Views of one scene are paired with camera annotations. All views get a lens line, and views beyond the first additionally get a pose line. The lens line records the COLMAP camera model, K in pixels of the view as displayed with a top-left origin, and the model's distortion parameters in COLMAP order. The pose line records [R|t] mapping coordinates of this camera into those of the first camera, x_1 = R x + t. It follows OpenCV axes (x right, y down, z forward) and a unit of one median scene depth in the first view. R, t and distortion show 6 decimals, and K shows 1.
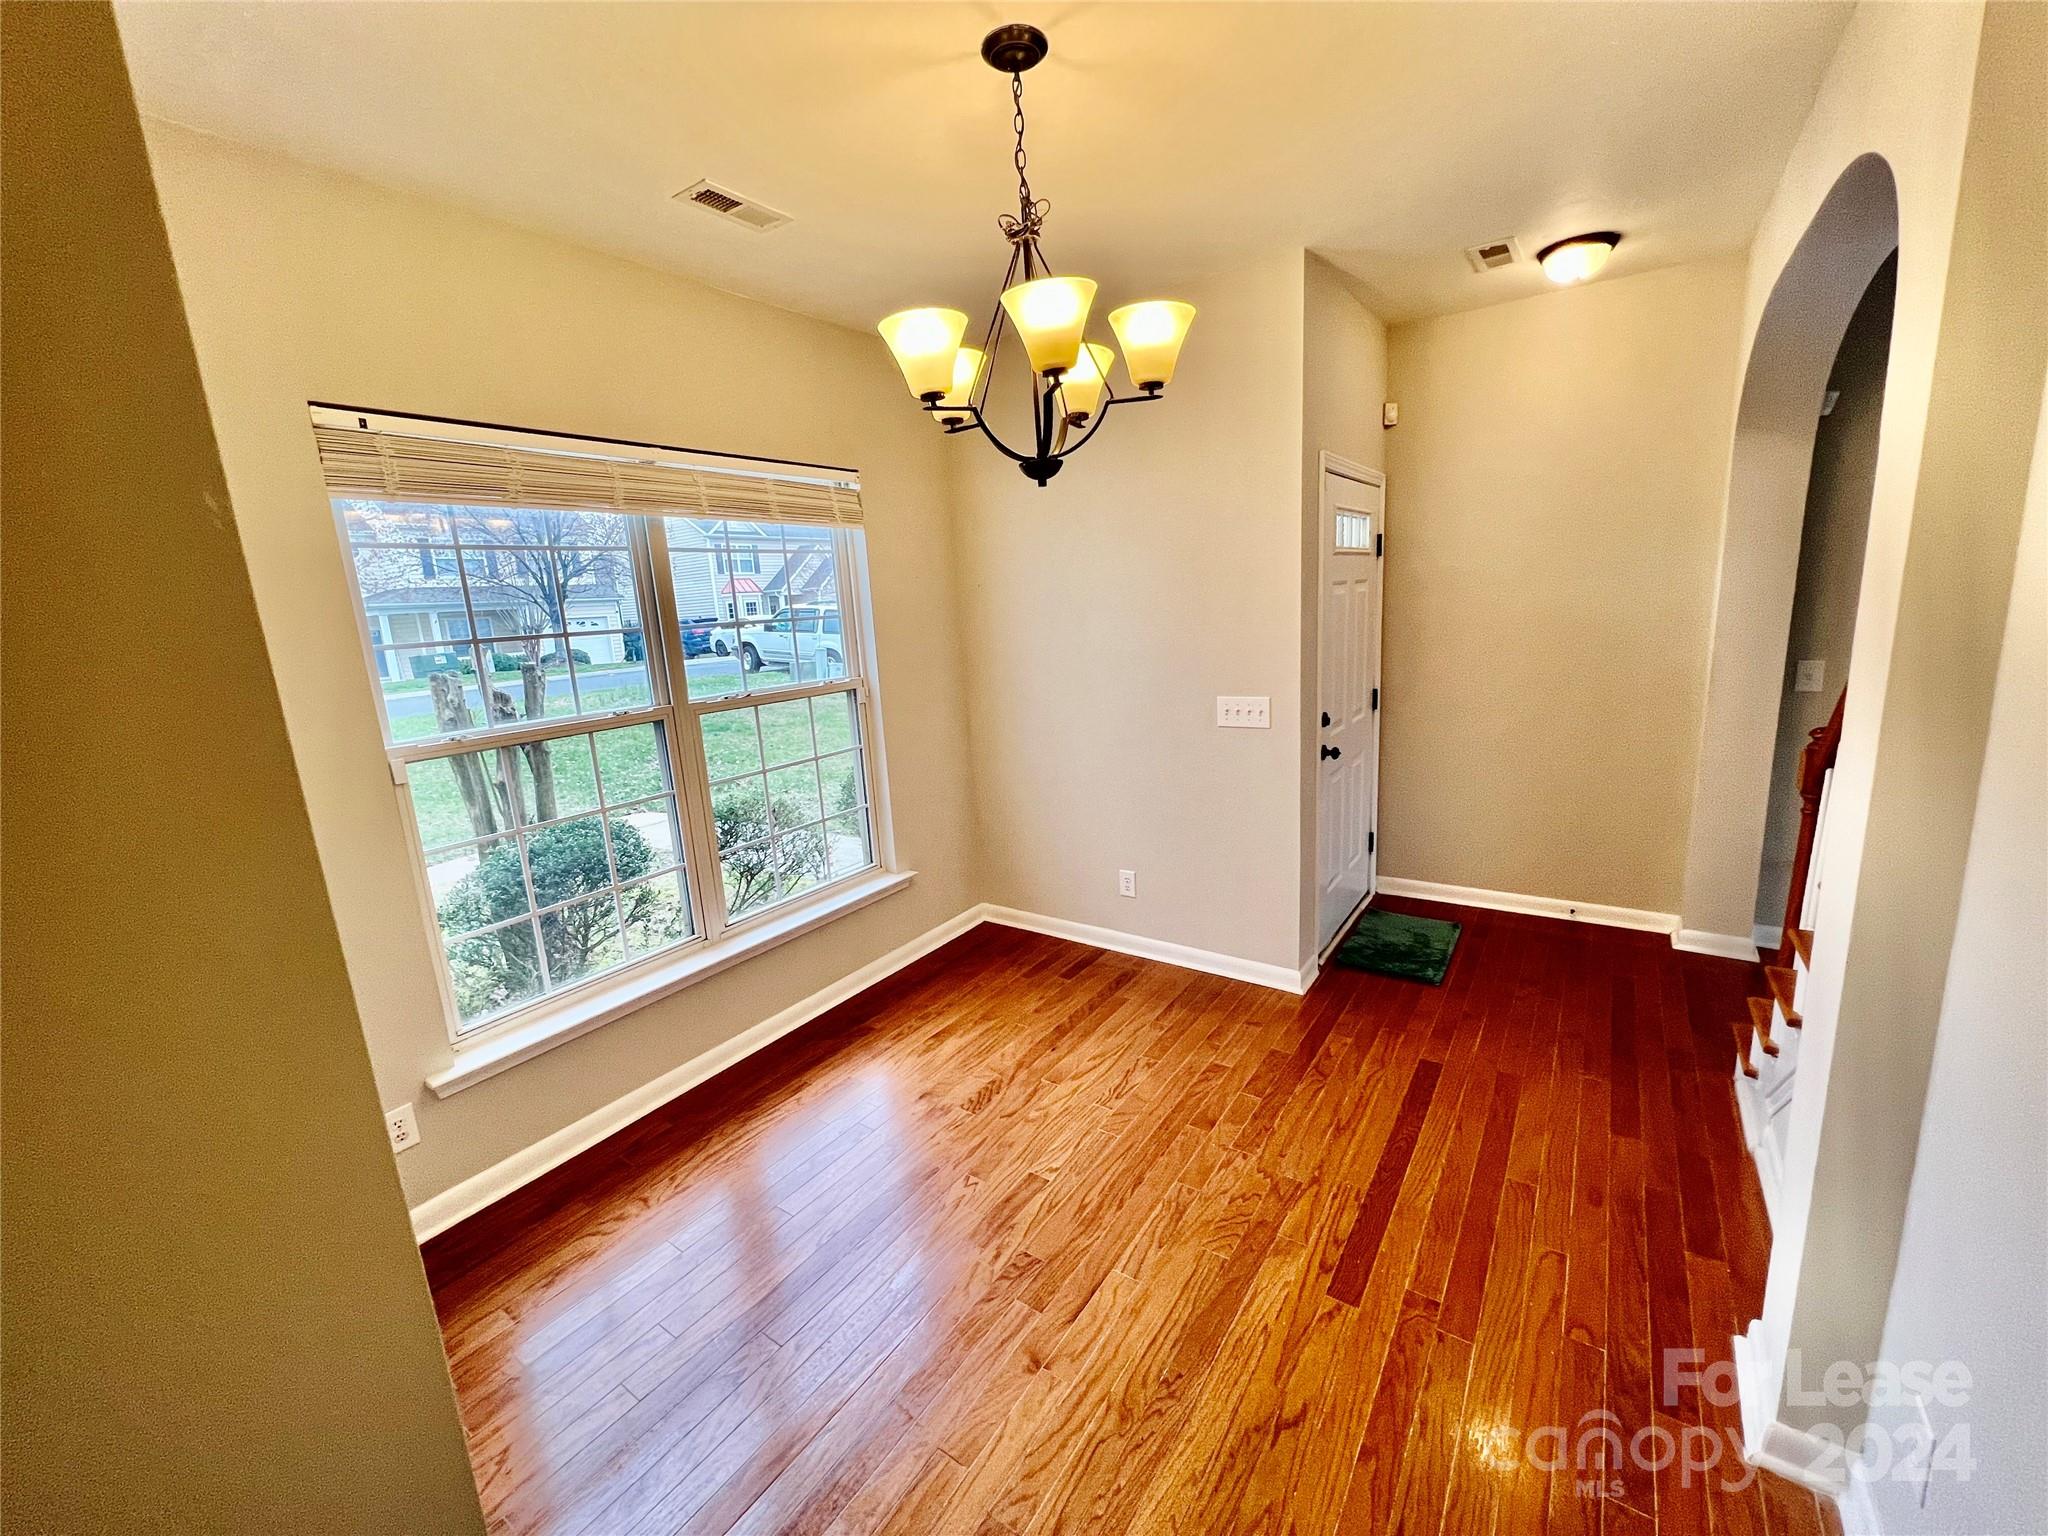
lens RADIAL K [[816.1, 0, 1018.2], [0, 816.1, 775.4], [0, 0, 1]] dist [-0.002016, -0.000350]
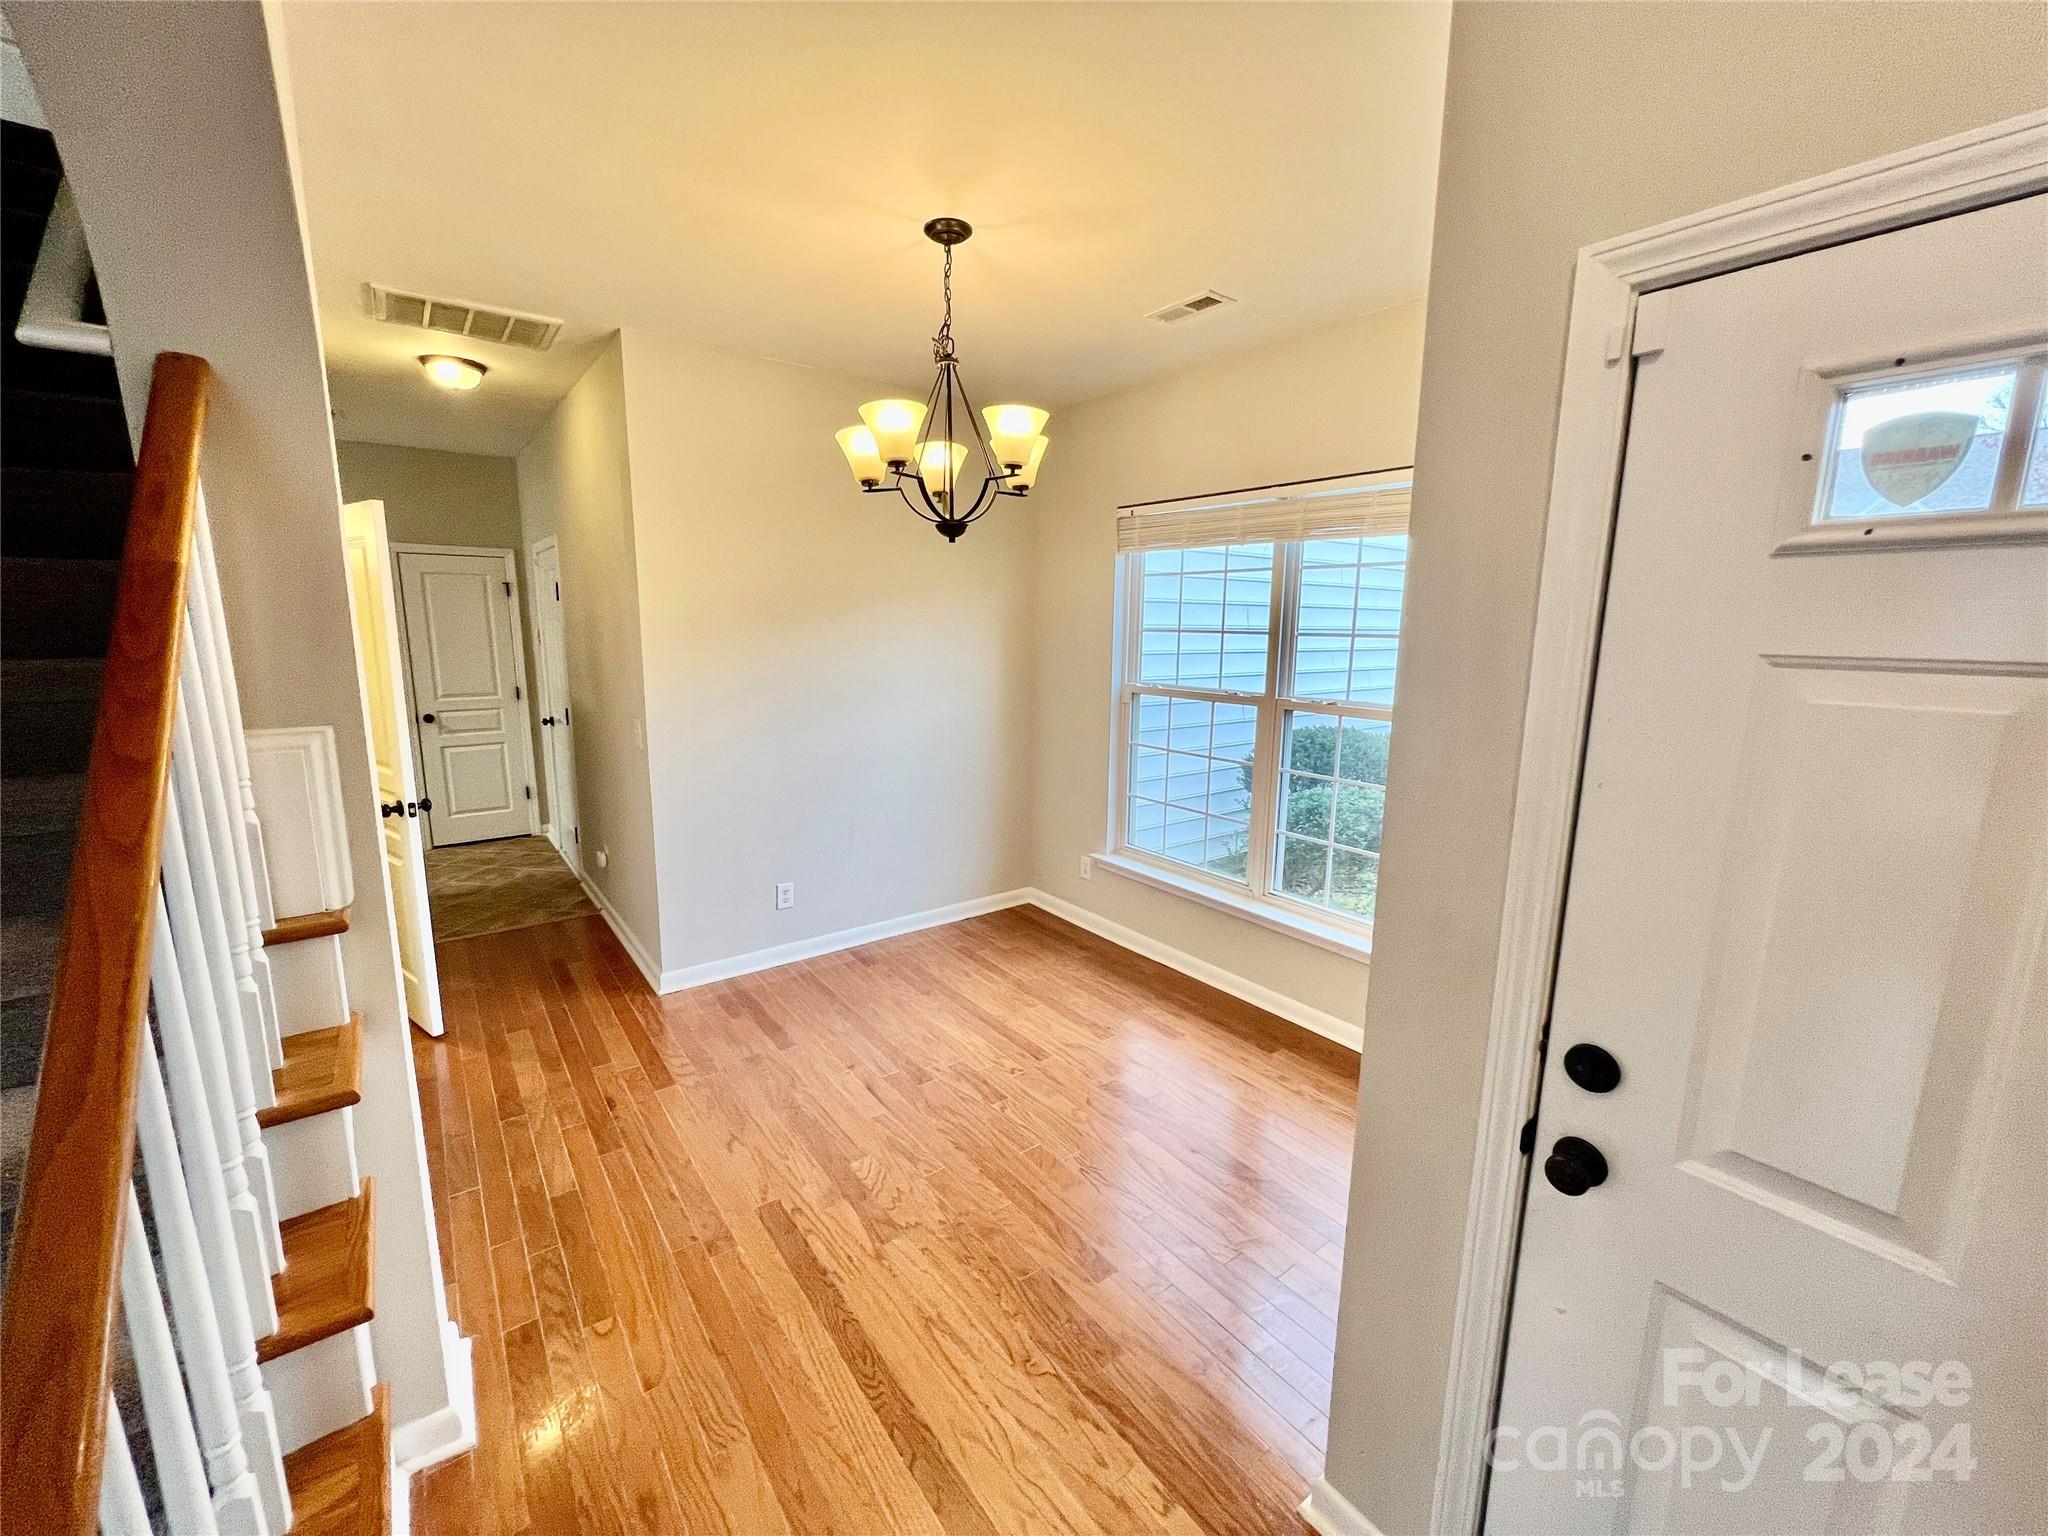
lens RADIAL K [[816.1, 0, 1026.9], [0, 816.1, 771.7], [0, 0, 1]] dist [-0.002016, -0.000350]
pose [[-0.297367, 0.230755, -0.926458, 1.081565], [-0.191049, 0.936347, 0.294540, -0.347699], [0.935453, 0.264586, -0.234354, 1.260892]]
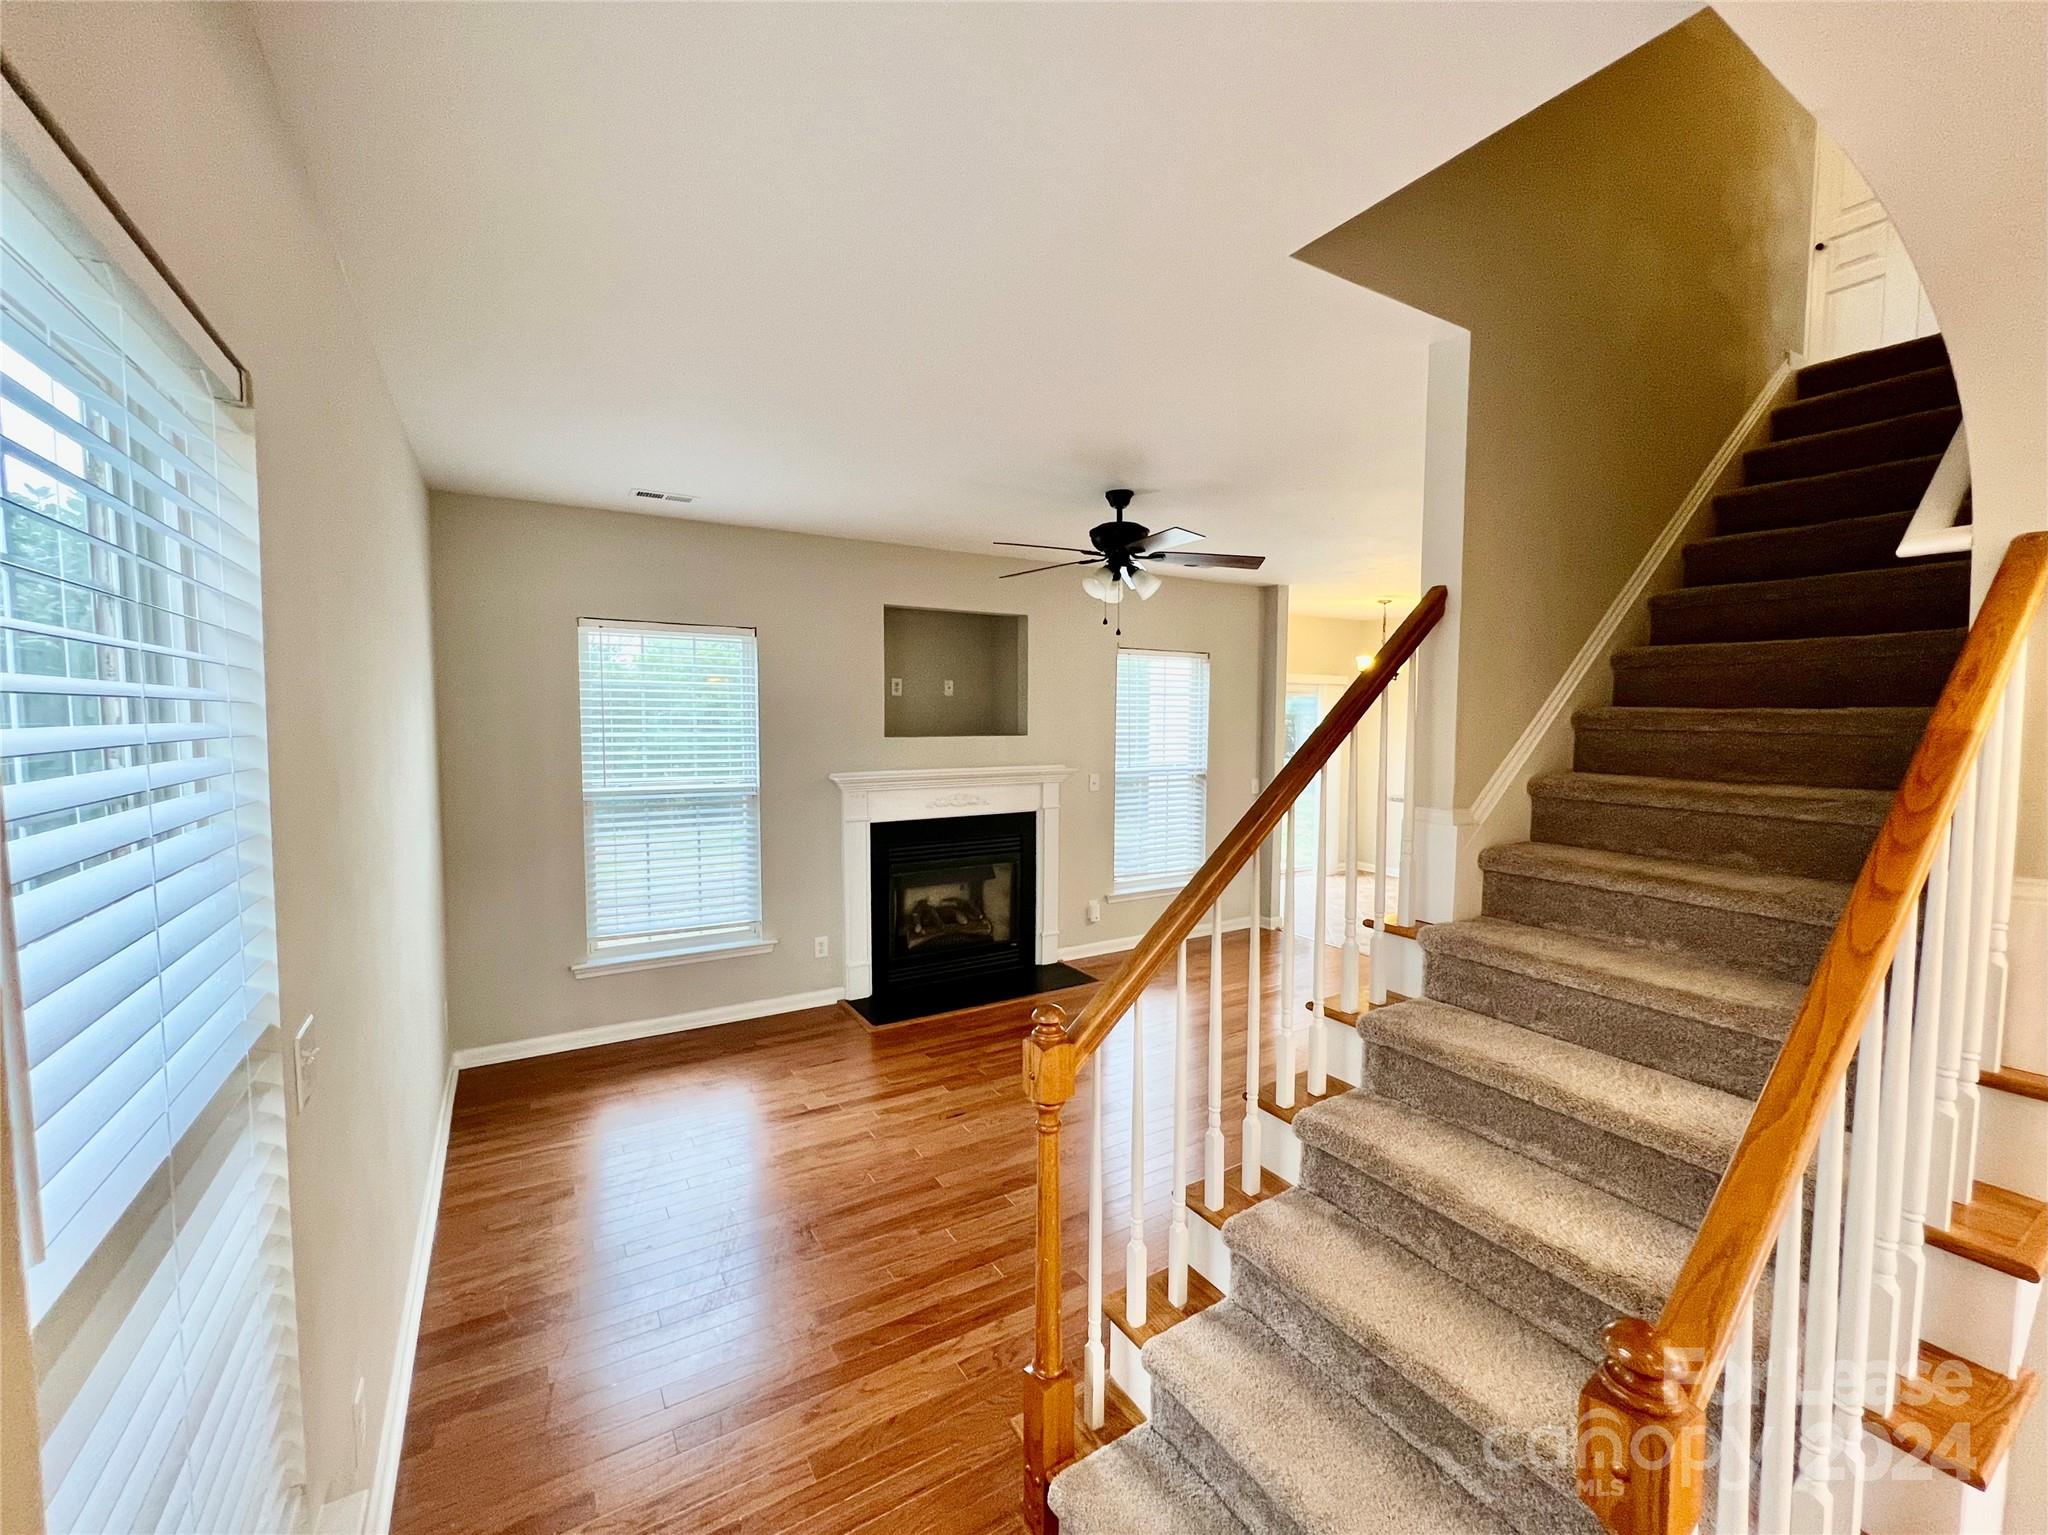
lens RADIAL K [[816.1, 0, 1029.9], [0, 816.1, 788.0], [0, 0, 1]] dist [-0.002016, -0.000350]
pose [[-0.912079, 0.040575, 0.408003, 1.154643], [0.144387, 0.963134, 0.226993, -0.457540], [-0.383751, 0.265946, -0.884312, 1.515542]]
